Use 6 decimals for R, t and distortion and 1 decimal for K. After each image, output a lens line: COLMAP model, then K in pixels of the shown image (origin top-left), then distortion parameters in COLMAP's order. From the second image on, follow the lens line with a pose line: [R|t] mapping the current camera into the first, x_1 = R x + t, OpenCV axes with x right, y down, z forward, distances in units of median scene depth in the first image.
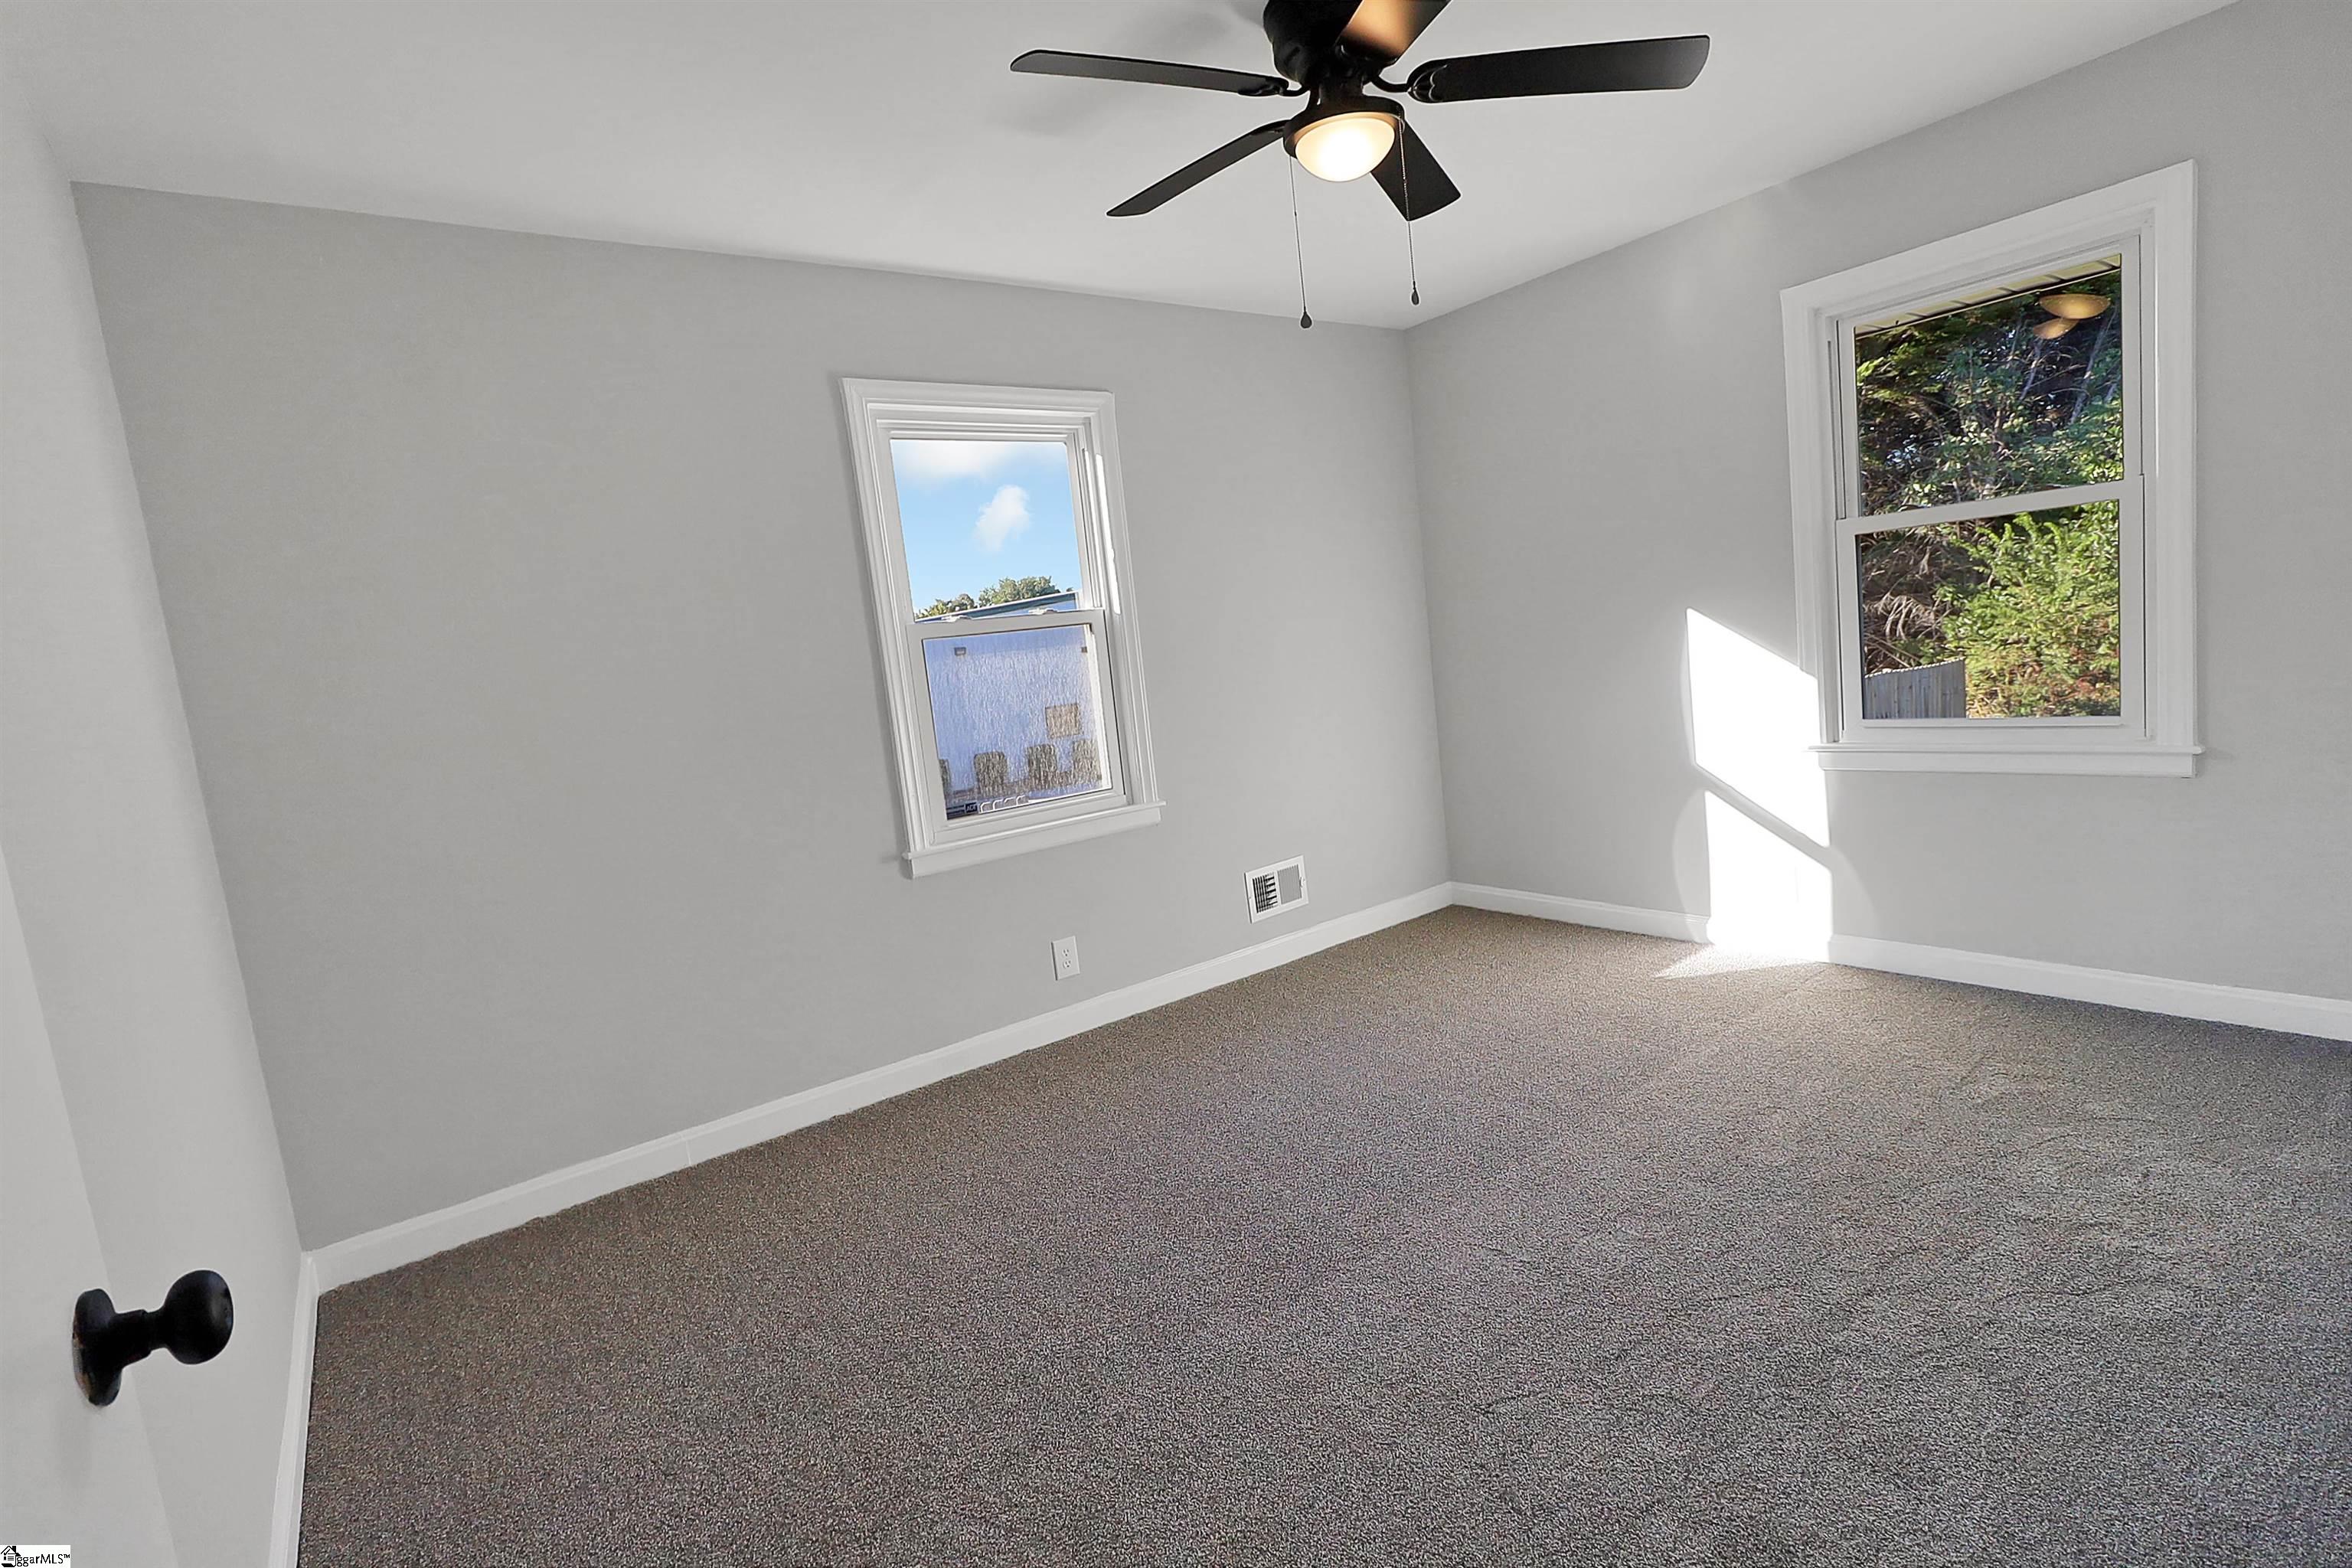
lens RADIAL K [[1101.5, 0, 1168.4], [0, 1101.5, 777.4], [0, 0, 1]] dist [-0.001342, 0.000401]
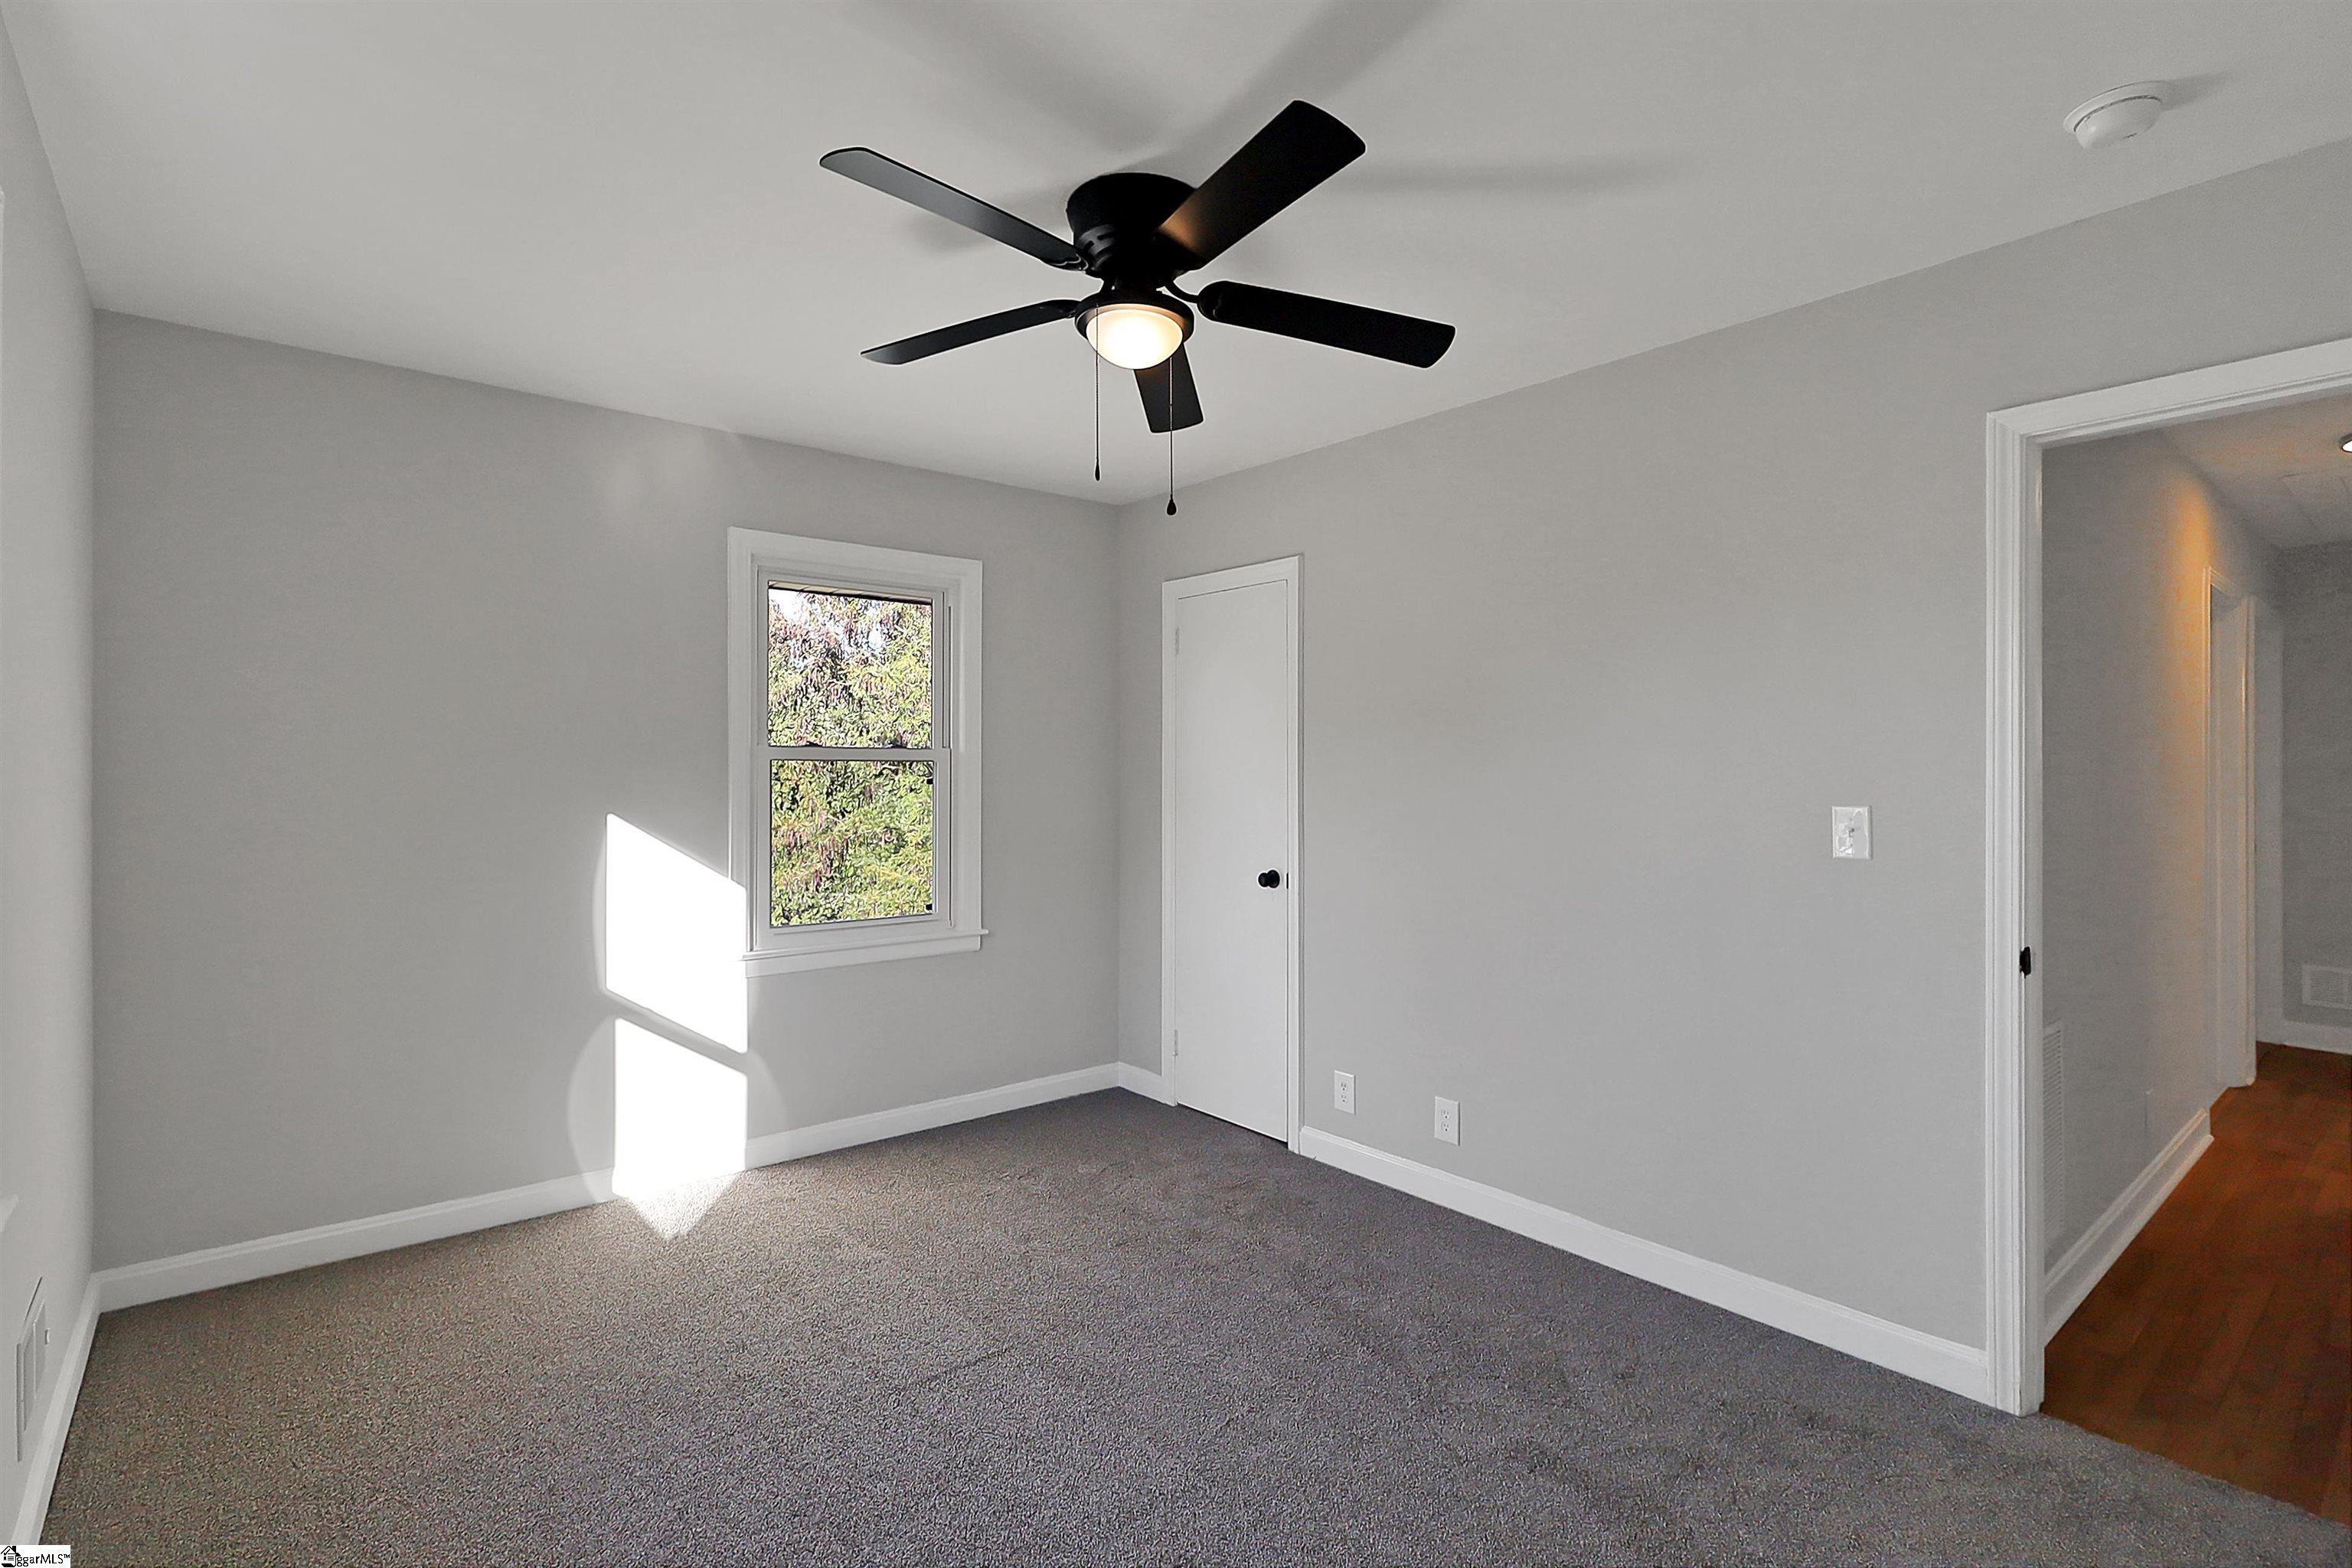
lens RADIAL K [[1101.5, 0, 1168.4], [0, 1101.5, 777.4], [0, 0, 1]] dist [-0.001342, 0.000401]
pose [[-0.055666, 0.115176, 0.991784, -0.486501], [0.128833, 0.985849, -0.107256, -0.031063], [-0.990103, 0.121804, -0.069716, 0.653358]]
